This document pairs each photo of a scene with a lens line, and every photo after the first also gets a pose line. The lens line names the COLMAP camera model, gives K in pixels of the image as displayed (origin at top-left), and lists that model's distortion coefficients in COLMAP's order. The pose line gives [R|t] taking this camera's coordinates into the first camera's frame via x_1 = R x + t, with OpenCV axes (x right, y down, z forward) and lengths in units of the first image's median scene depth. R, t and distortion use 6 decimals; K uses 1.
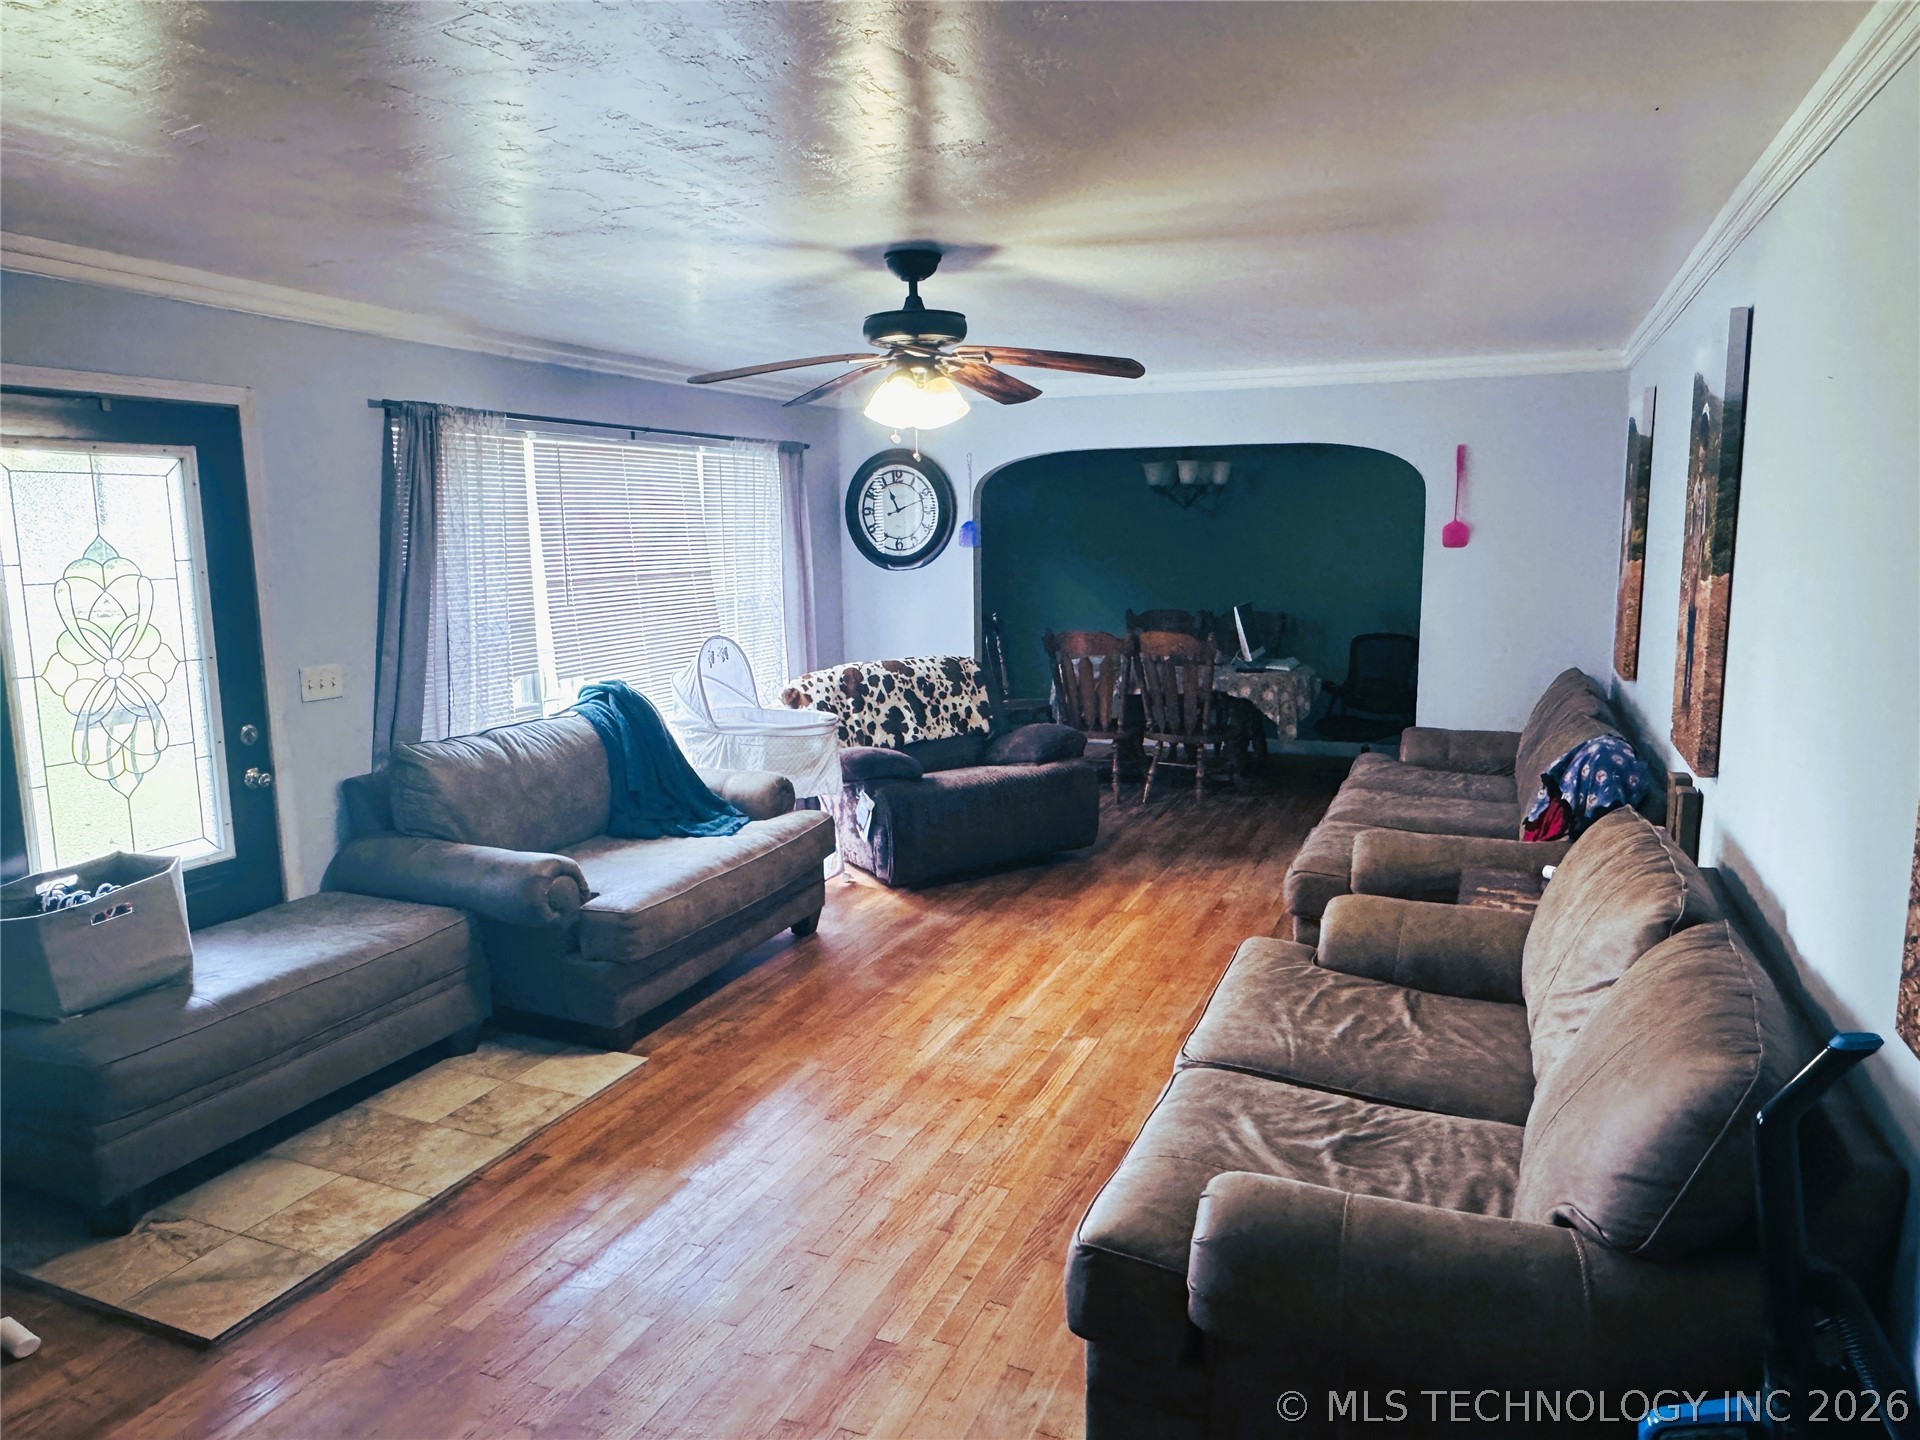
lens RADIAL K [[1273.7, 0, 961.7], [0, 1273.7, 733.8], [0, 0, 1]] dist [0.002513, -0.002381]
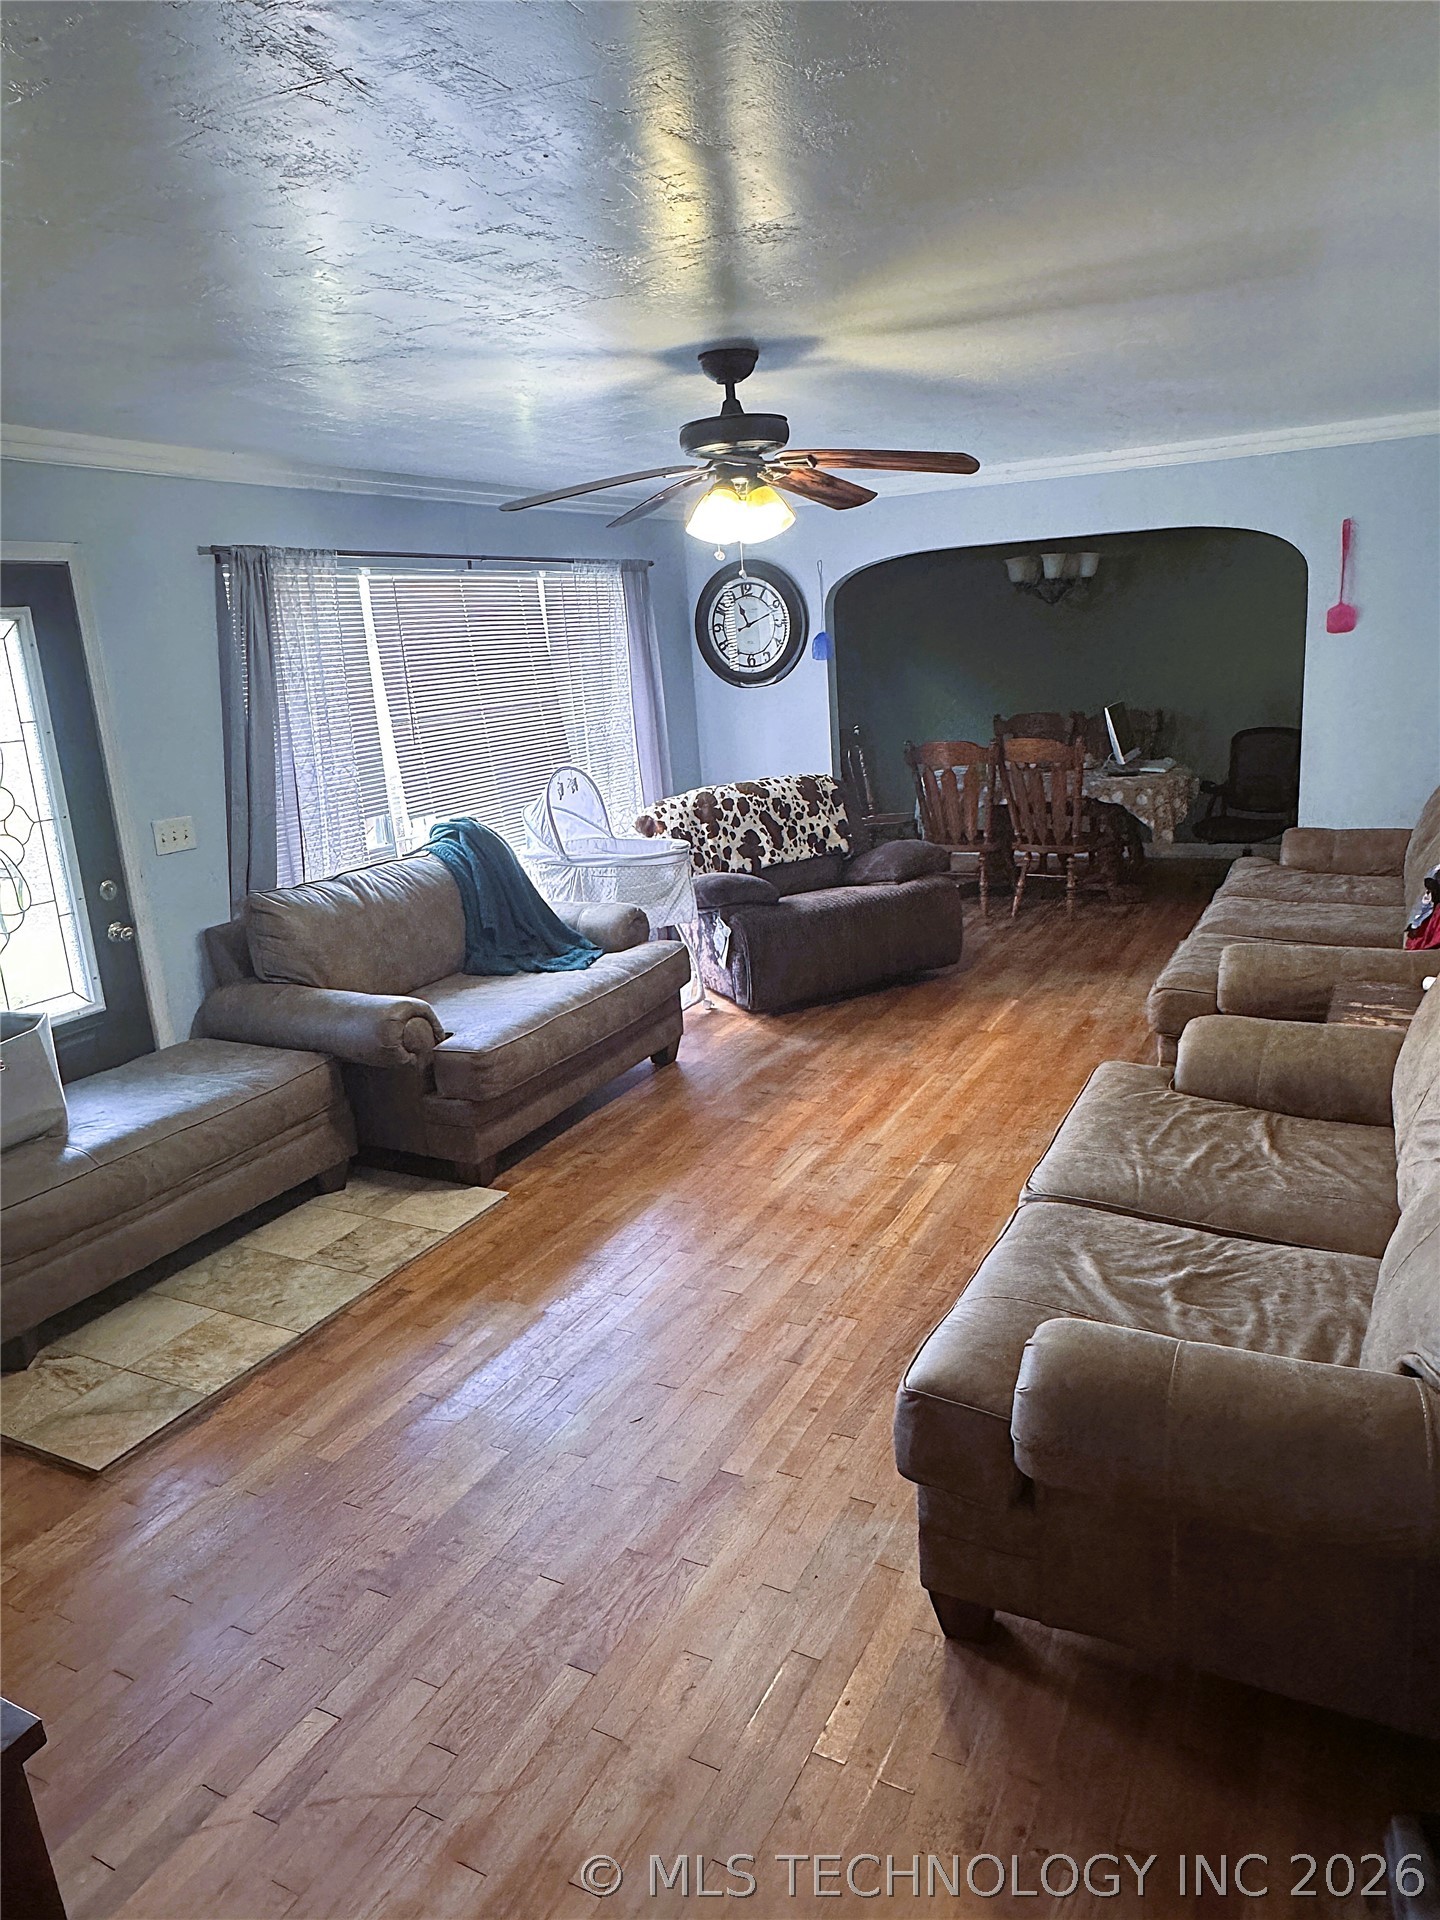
lens RADIAL K [[1273.7, 0, 734.2], [0, 1273.7, 966.9], [0, 0, 1]] dist [0.002513, -0.002381]
pose [[0.995476, -0.033811, -0.088796, 0.031369], [0.041985, 0.994887, 0.091859, -0.011259], [0.085236, -0.095172, 0.991805, 0.022056]]
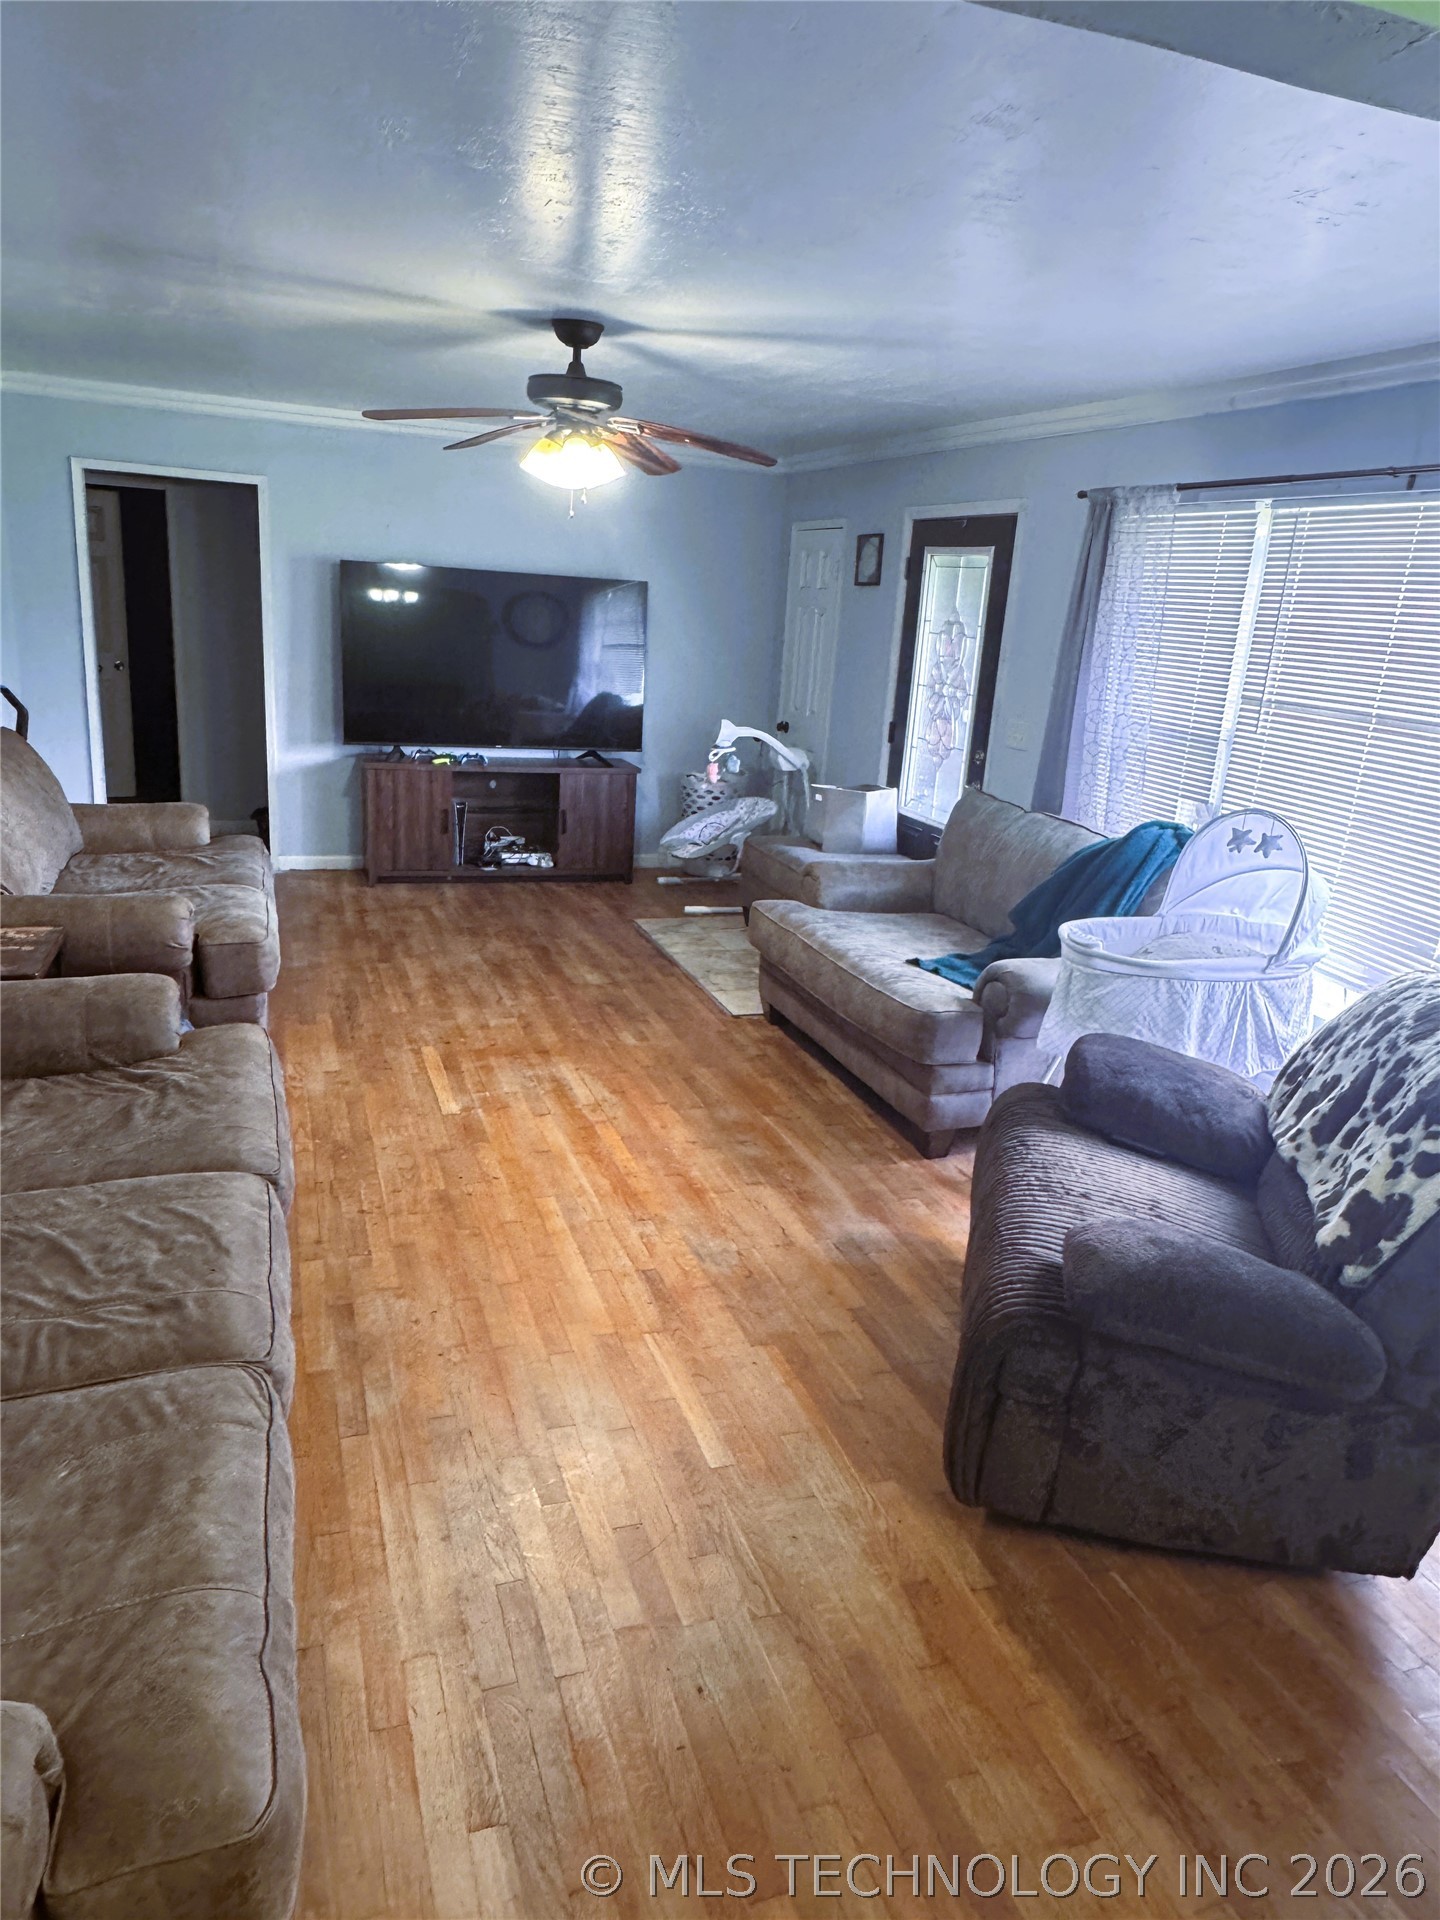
lens RADIAL K [[1273.7, 0, 709.5], [0, 1273.7, 959.3], [0, 0, 1]] dist [0.002513, -0.002381]
pose [[-0.749195, 0.147419, -0.645735, 0.608267], [-0.166283, 0.901831, 0.398811, -0.311265], [0.641136, 0.406163, -0.651134, 1.838772]]
